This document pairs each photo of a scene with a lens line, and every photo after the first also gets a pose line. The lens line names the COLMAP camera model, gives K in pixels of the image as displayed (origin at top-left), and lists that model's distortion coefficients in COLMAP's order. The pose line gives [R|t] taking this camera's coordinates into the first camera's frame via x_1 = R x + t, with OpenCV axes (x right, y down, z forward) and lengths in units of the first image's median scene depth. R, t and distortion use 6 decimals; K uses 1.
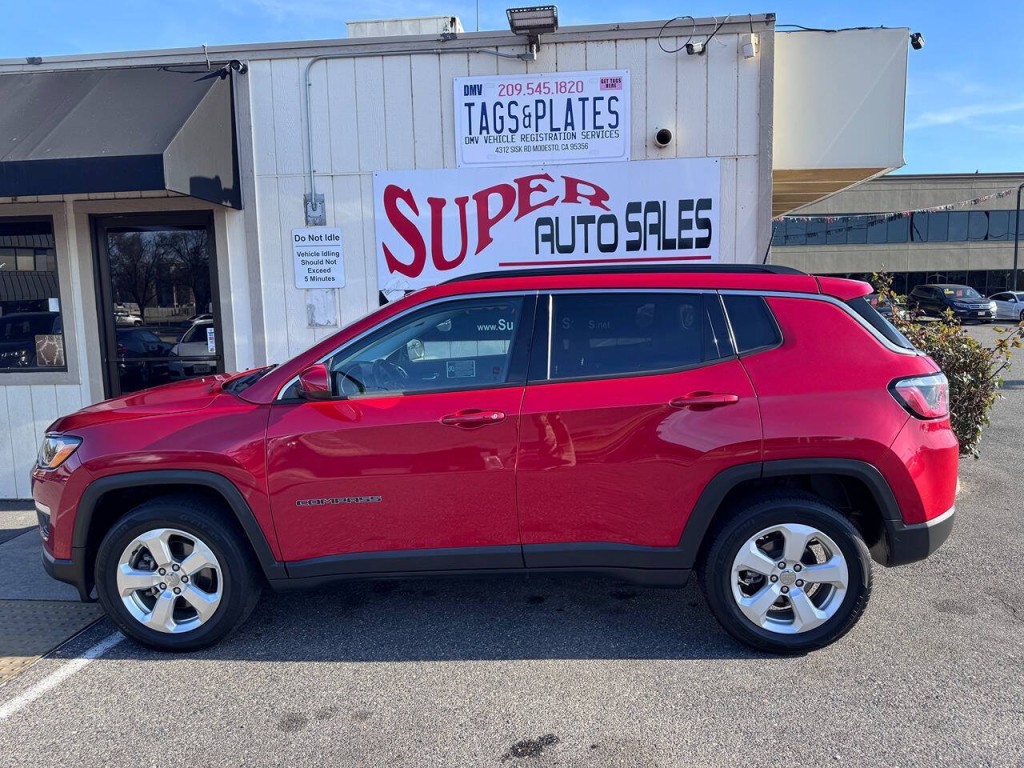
lens RADIAL K [[724.9, 0, 511.9], [0, 724.9, 386.8], [0, 0, 1]] dist [0.046254, -0.057372]
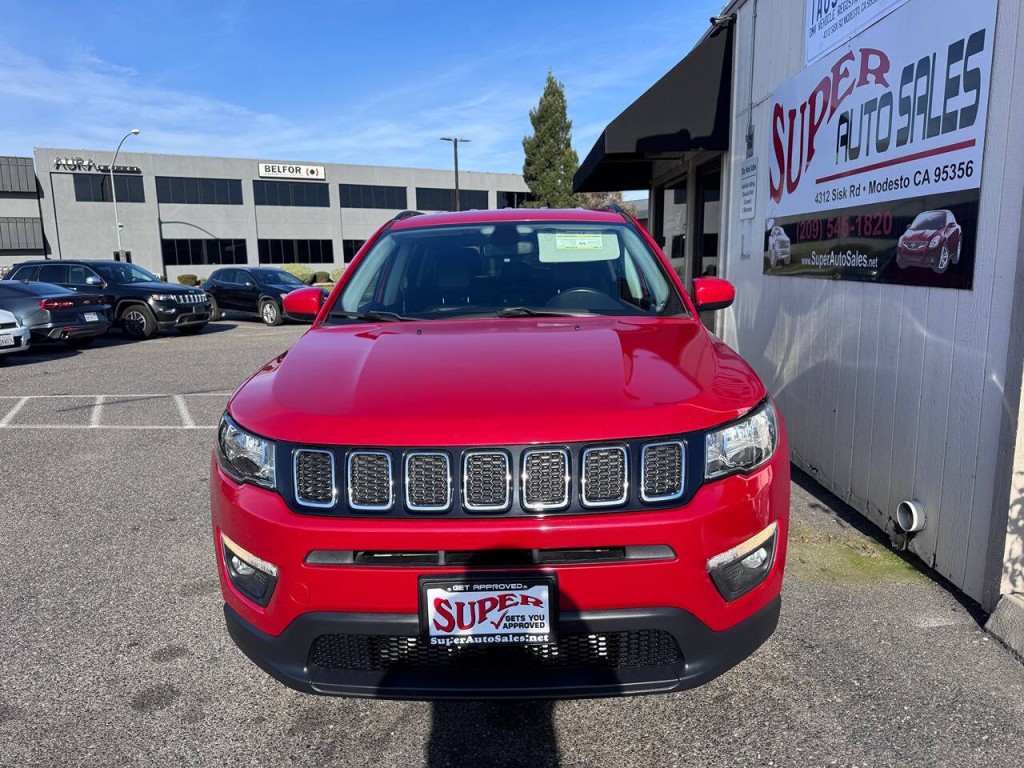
lens RADIAL K [[726.9, 0, 507.0], [0, 726.9, 383.1], [0, 0, 1]] dist [0.031138, -0.040132]
pose [[0.062024, 0.192577, -0.979320, 0.813347], [-0.102679, 0.977234, 0.185664, -0.068813], [0.992779, 0.089040, 0.080386, 0.632448]]
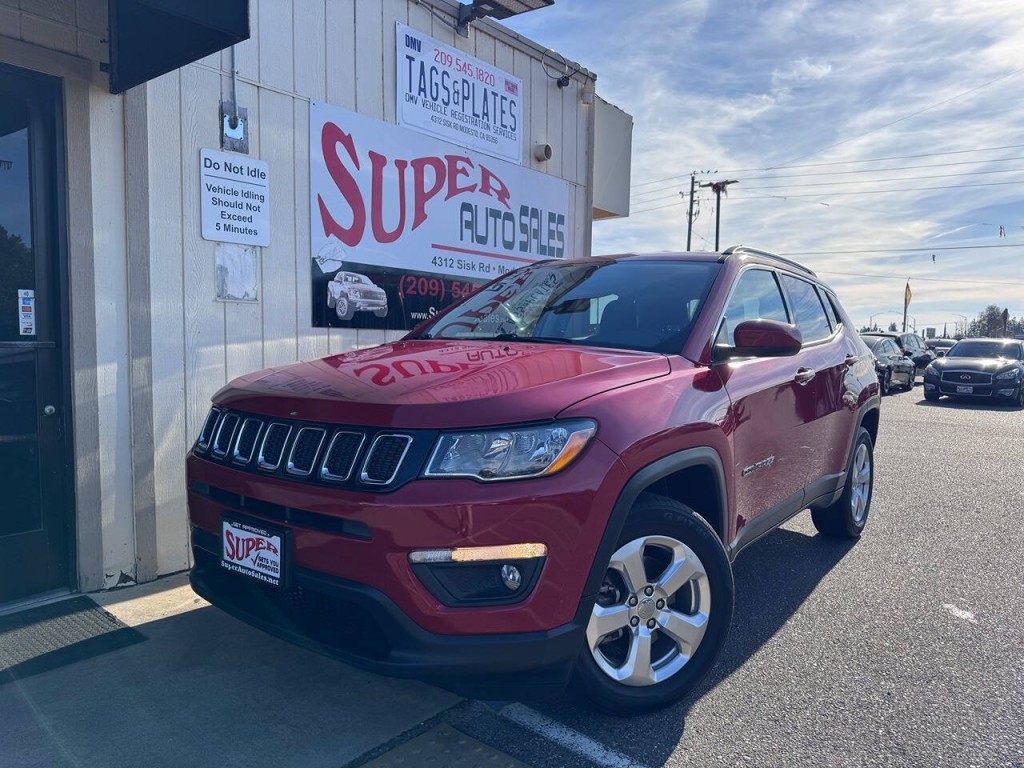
lens RADIAL K [[726.9, 0, 516.8], [0, 726.9, 390.2], [0, 0, 1]] dist [0.031138, -0.040132]
pose [[0.558995, -0.023238, 0.828846, -0.720001], [0.069122, 0.997434, -0.018652, 0.032826], [-0.826285, 0.067718, 0.559166, 0.437222]]
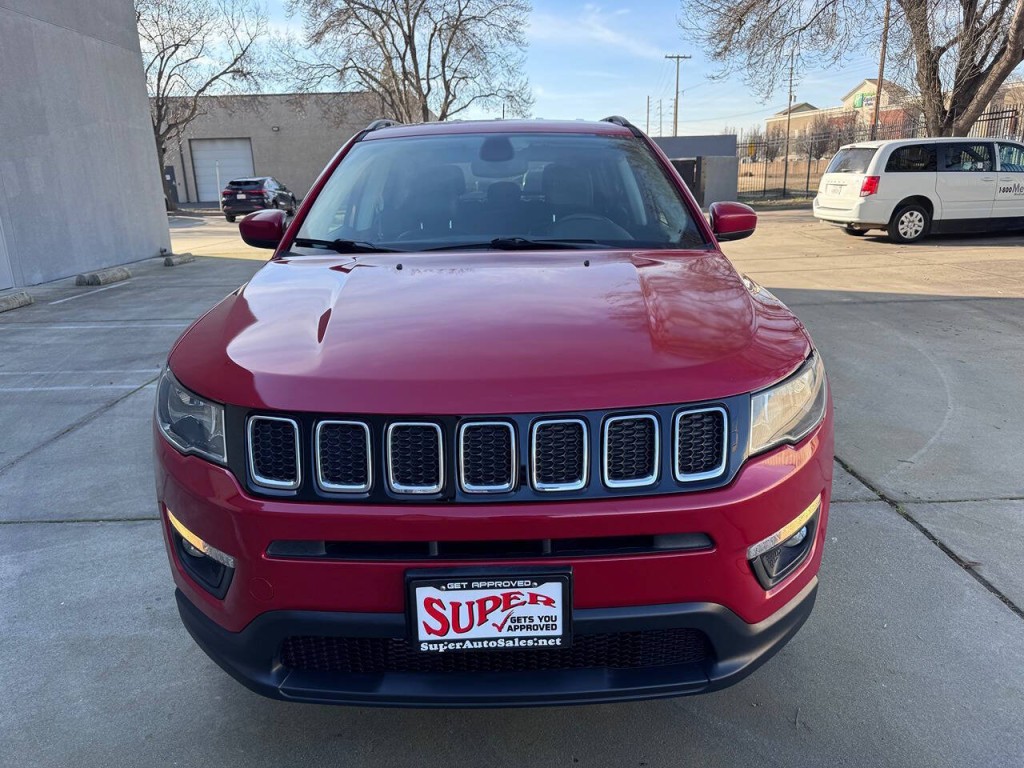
lens RADIAL K [[726.9, 0, 516.8], [0, 726.9, 384.3], [0, 0, 1]] dist [0.031138, -0.040132]
pose [[-0.070200, -0.244271, 0.967163, -0.713928], [0.145139, 0.956736, 0.252172, -0.048651], [-0.986918, 0.158076, -0.031710, 0.785041]]
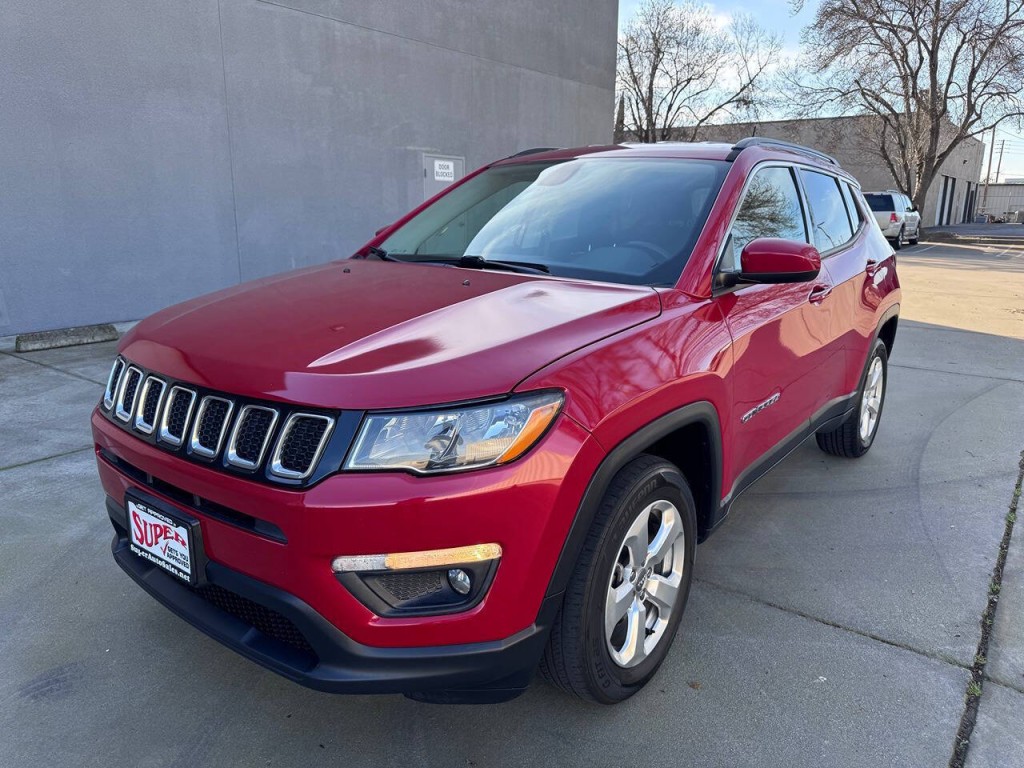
lens RADIAL K [[726.9, 0, 519.6], [0, 726.9, 391.0], [0, 0, 1]] dist [0.031138, -0.040132]
pose [[0.561231, -0.170749, 0.809854, -0.639562], [0.074269, 0.984930, 0.156193, -0.007152], [-0.824320, -0.027513, 0.565455, 0.457597]]
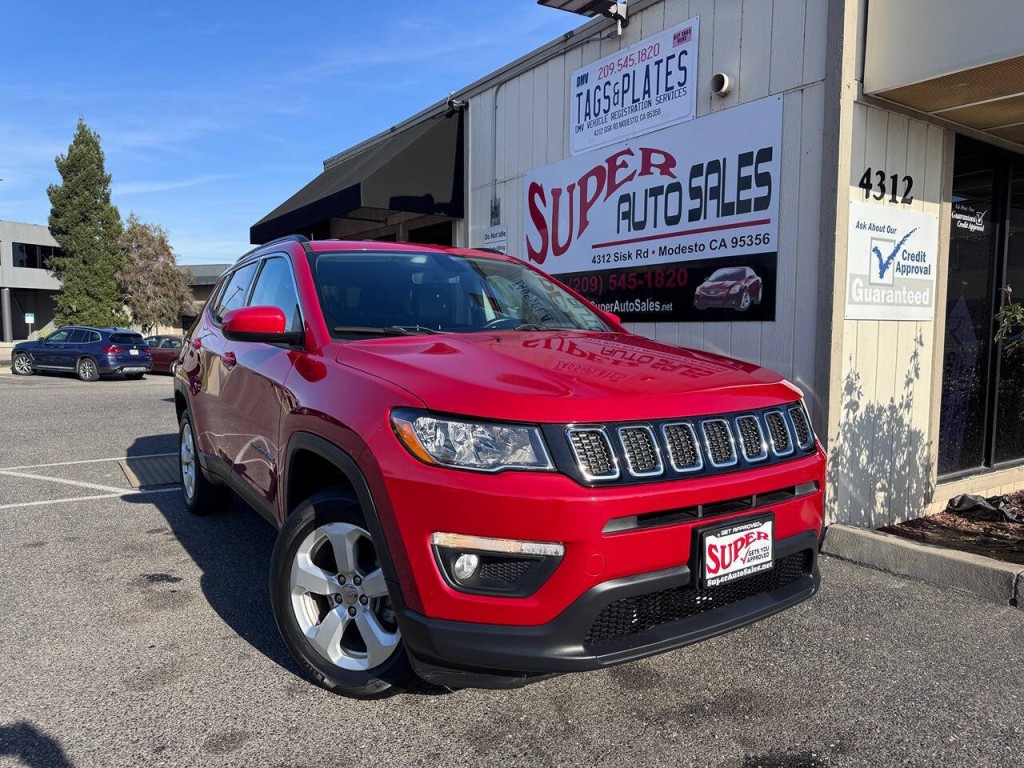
lens RADIAL K [[726.9, 0, 510.2], [0, 726.9, 385.6], [0, 0, 1]] dist [0.031138, -0.040132]
pose [[0.621779, 0.086796, -0.778369, 0.728315], [-0.113630, 0.993322, 0.019996, 0.014992], [0.774906, 0.076013, 0.627489, 0.303573]]
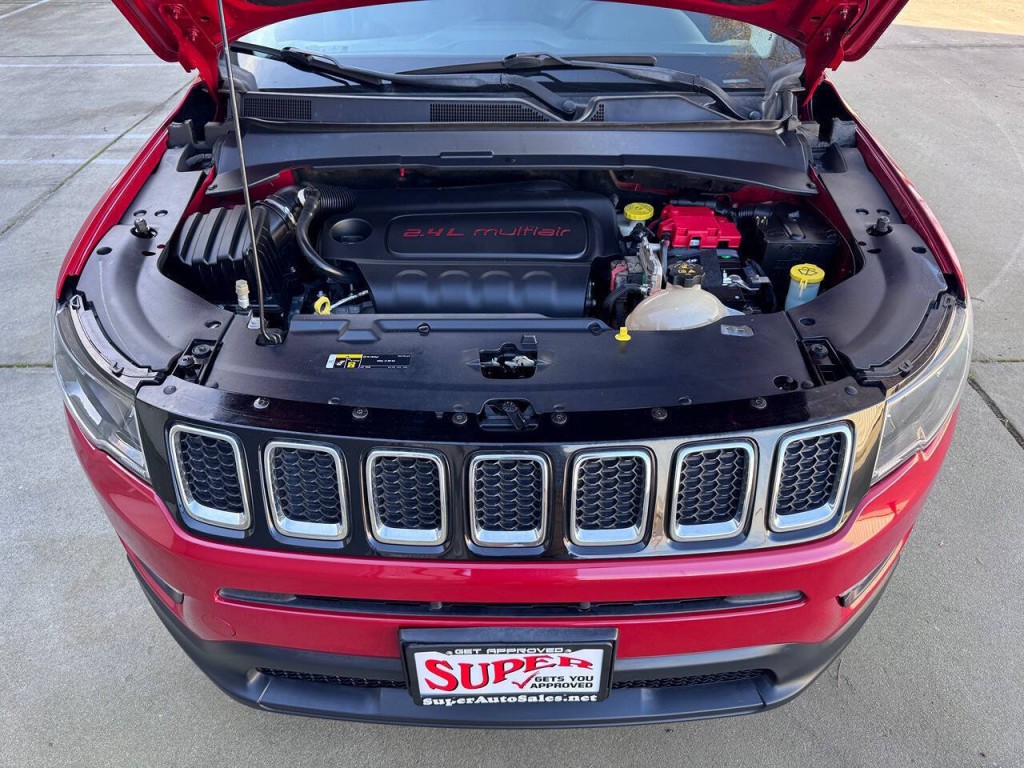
lens RADIAL K [[726.9, 0, 515.0], [0, 726.9, 389.0], [0, 0, 1]] dist [0.031138, -0.040132]
pose [[-0.064391, -0.584950, 0.808509, -0.592332], [0.131640, 0.798132, 0.587926, -0.094939], [-0.989204, 0.144289, 0.025610, 0.780337]]
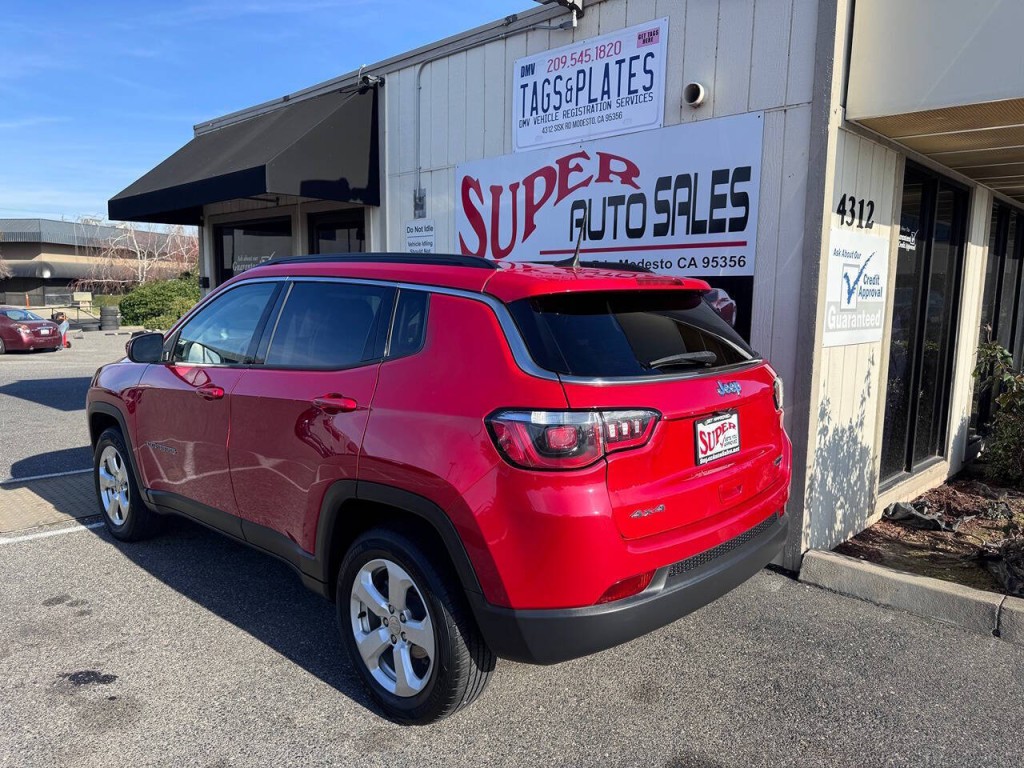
lens RADIAL K [[726.9, 0, 516.5], [0, 726.9, 388.2], [0, 0, 1]] dist [0.031138, -0.040132]
pose [[0.768572, 0.115899, -0.629178, 0.587811], [-0.108408, 0.992825, 0.050459, -0.039316], [0.630512, 0.029426, 0.775622, 0.259725]]
